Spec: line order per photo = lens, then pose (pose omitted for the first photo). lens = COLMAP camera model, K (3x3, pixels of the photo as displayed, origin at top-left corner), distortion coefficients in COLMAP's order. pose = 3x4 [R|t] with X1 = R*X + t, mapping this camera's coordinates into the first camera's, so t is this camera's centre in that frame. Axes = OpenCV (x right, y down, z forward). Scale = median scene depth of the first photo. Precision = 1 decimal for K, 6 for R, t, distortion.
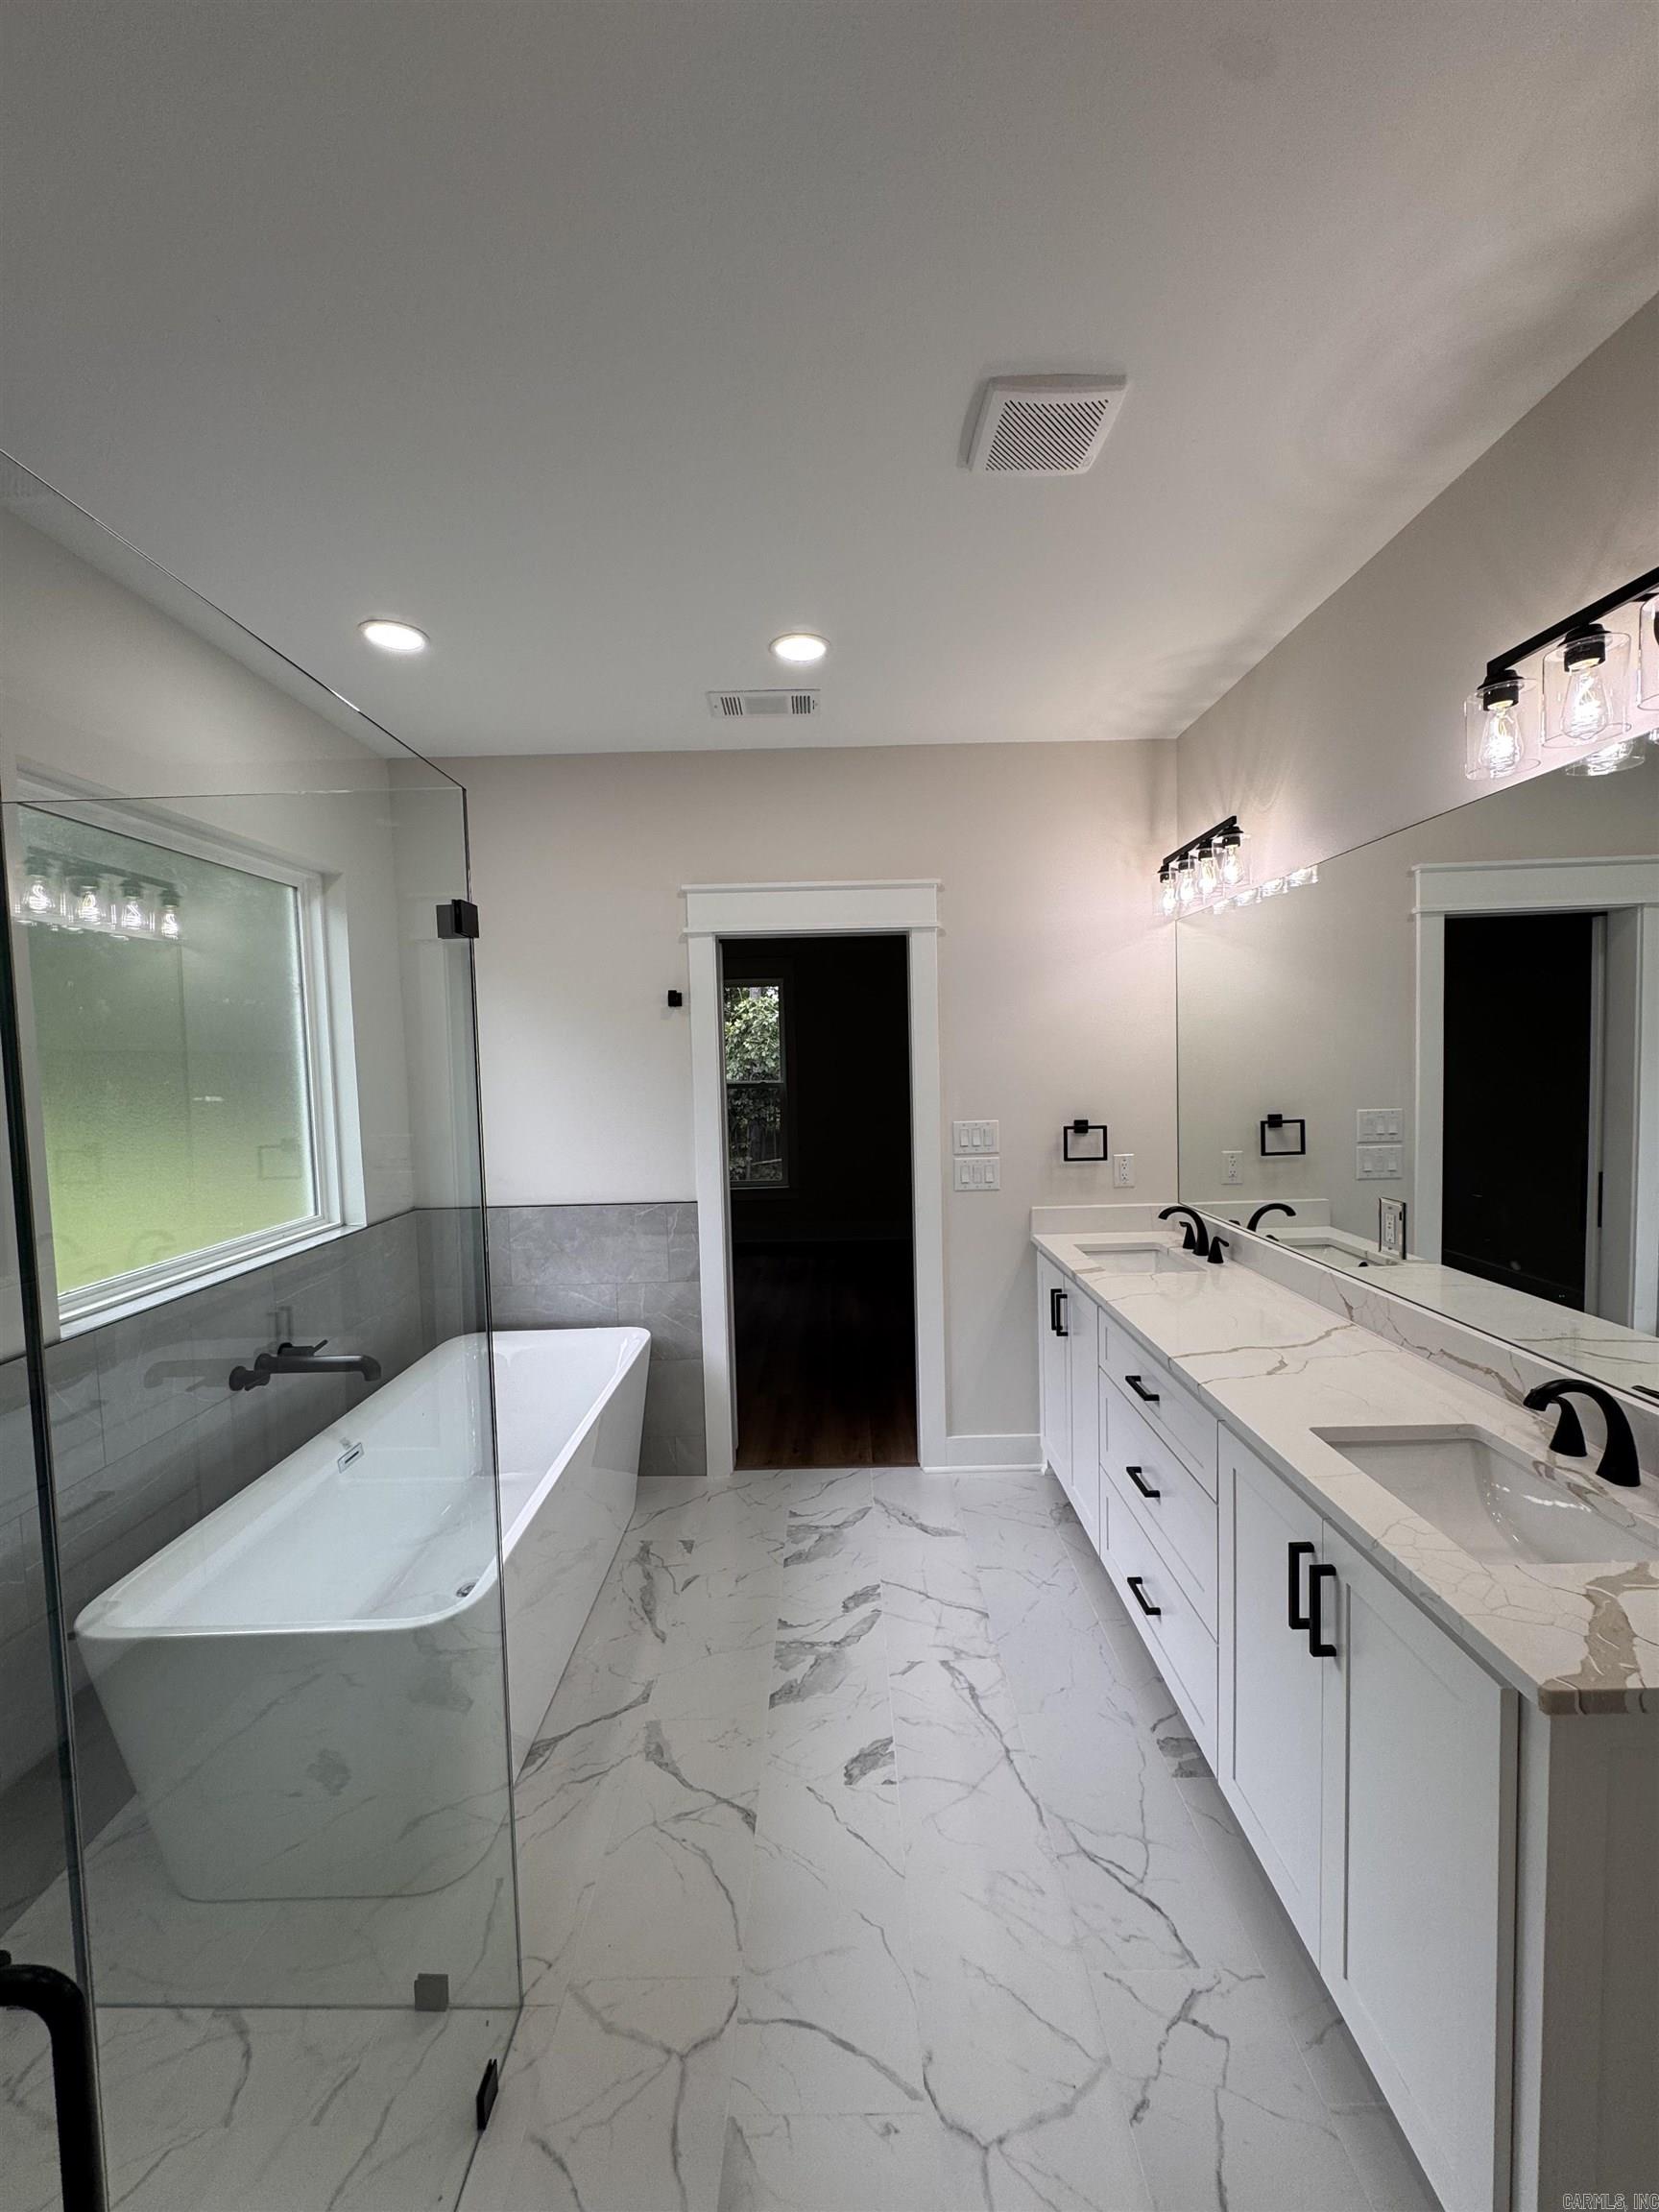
lens RADIAL K [[880.5, 0, 831.1], [0, 880.5, 1108.1], [0, 0, 1]] dist [-0.004020, 0.000939]
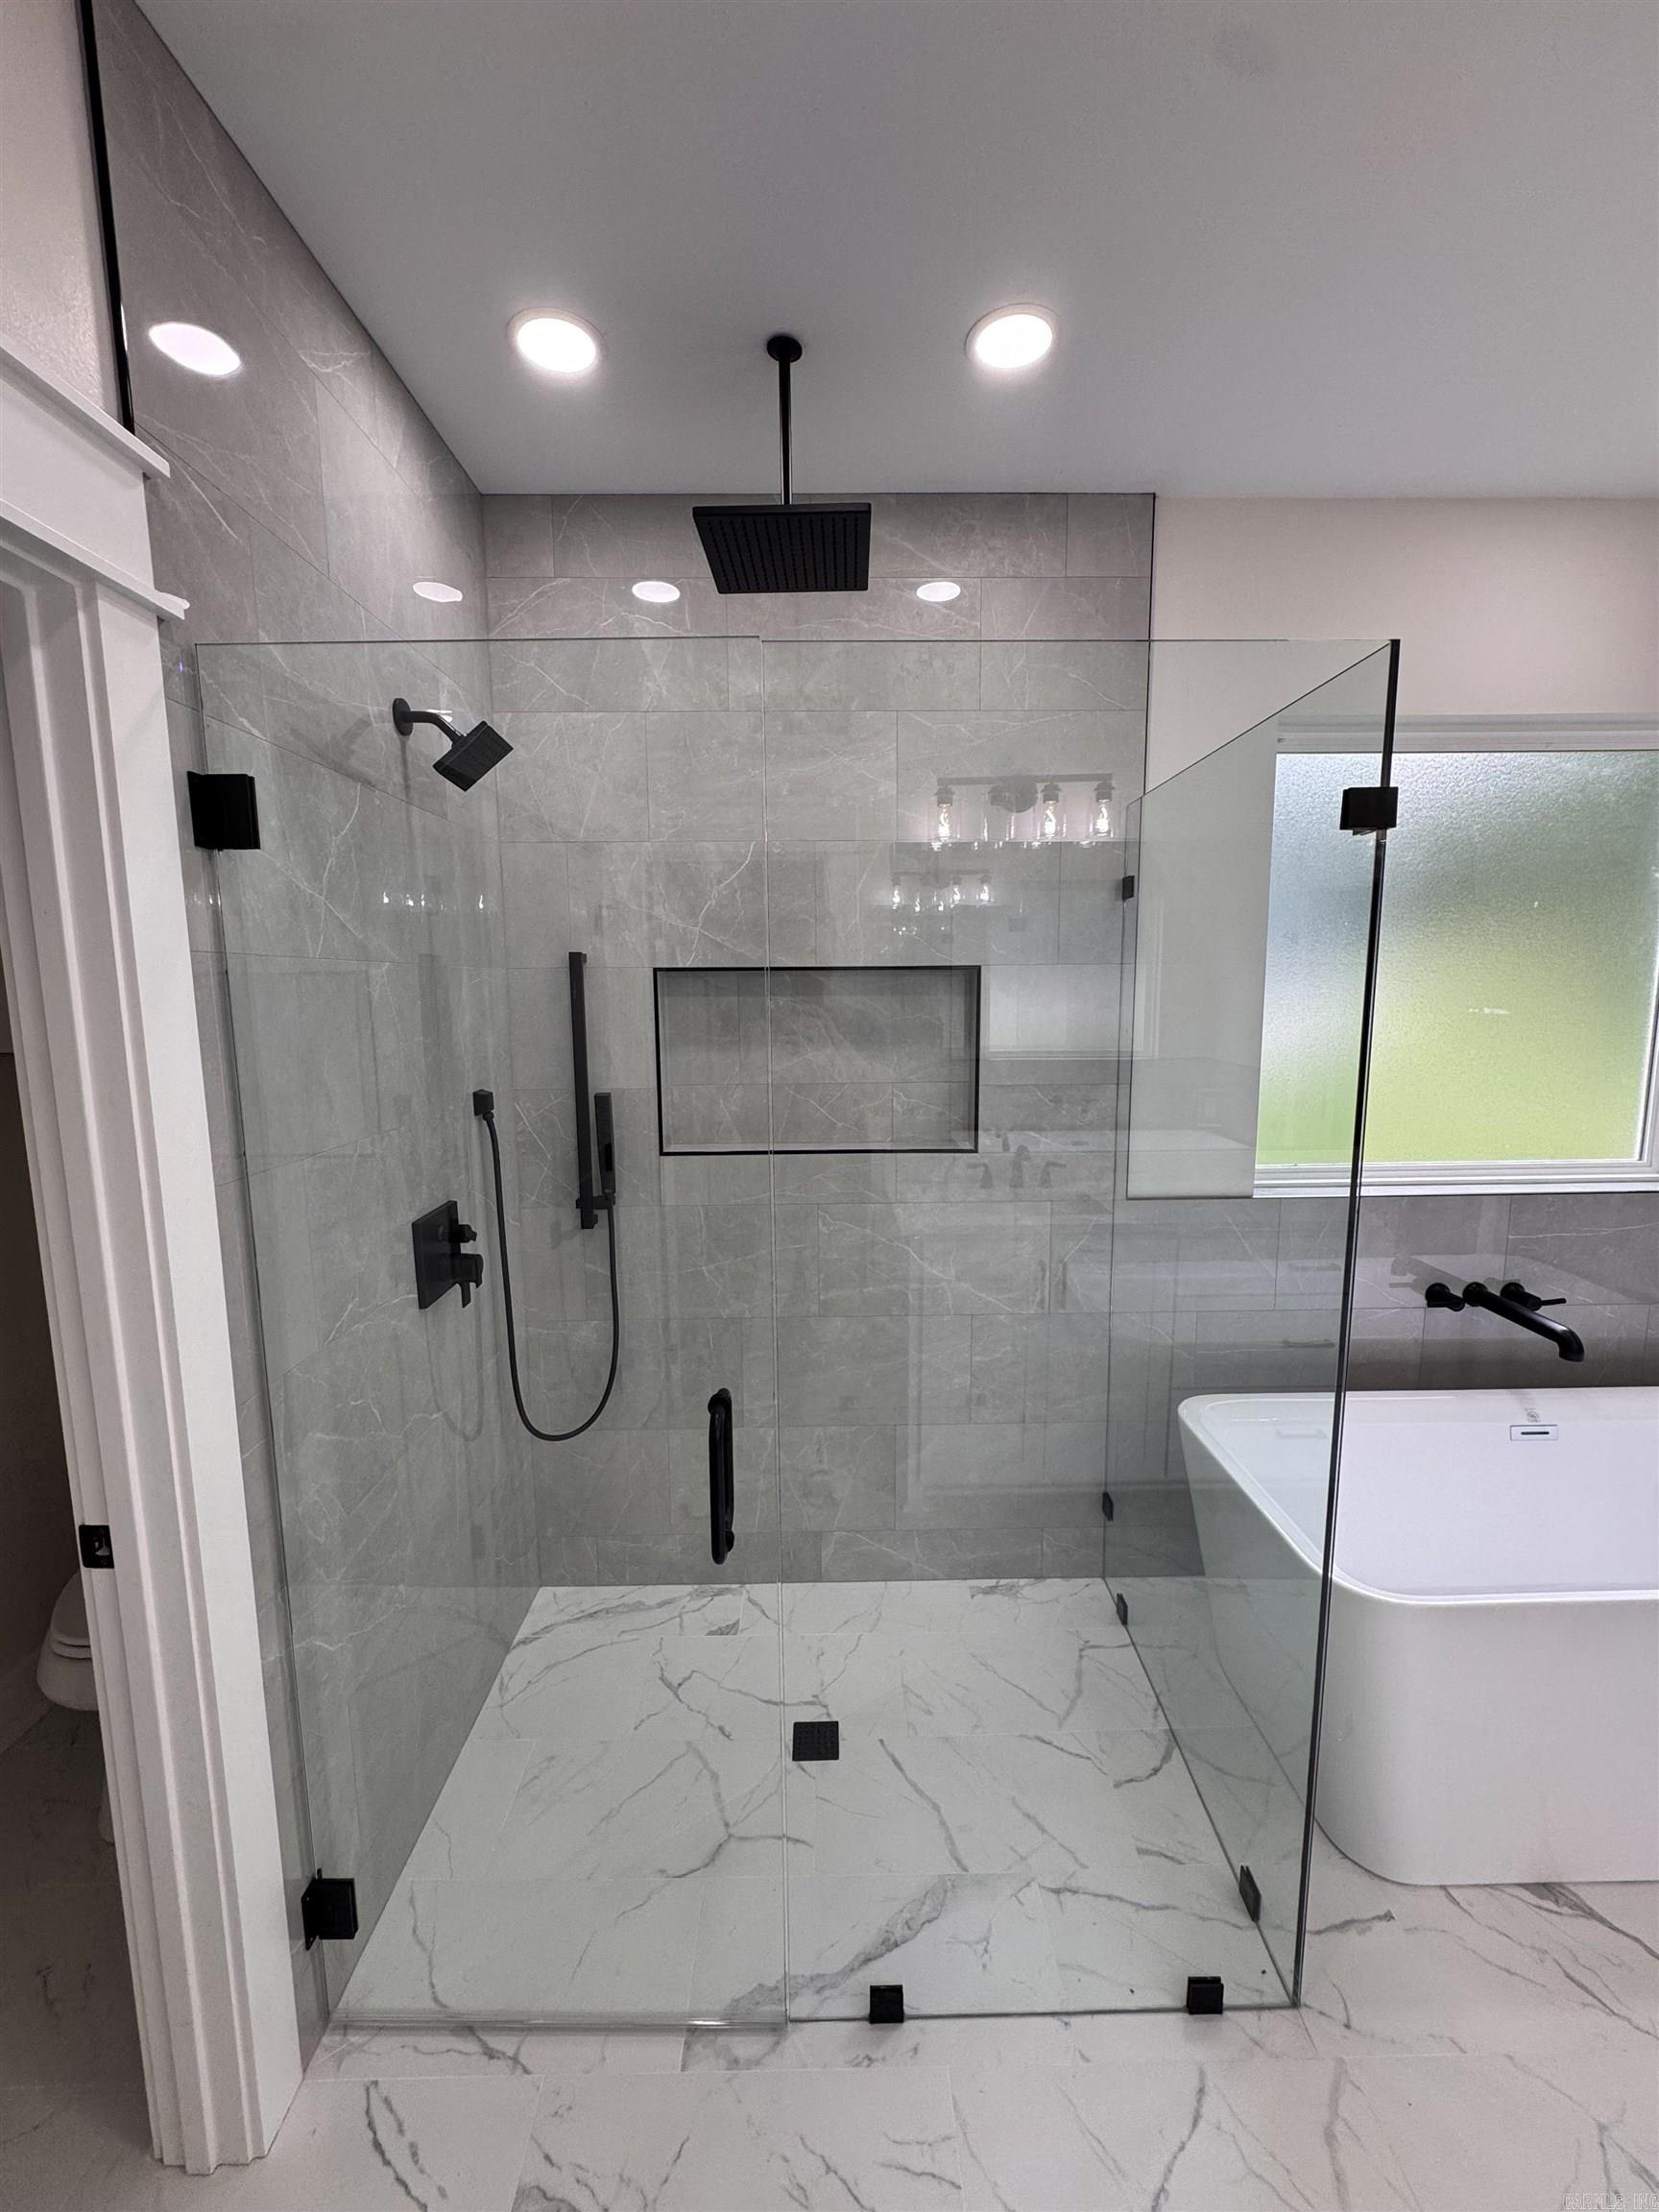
lens RADIAL K [[880.5, 0, 838.7], [0, 880.5, 1106.2], [0, 0, 1]] dist [-0.004020, 0.000939]
pose [[0.016988, 0.159718, -0.987017, 0.305579], [-0.052466, 0.985941, 0.158641, -0.028765], [0.998478, 0.049090, 0.025129, 0.338944]]
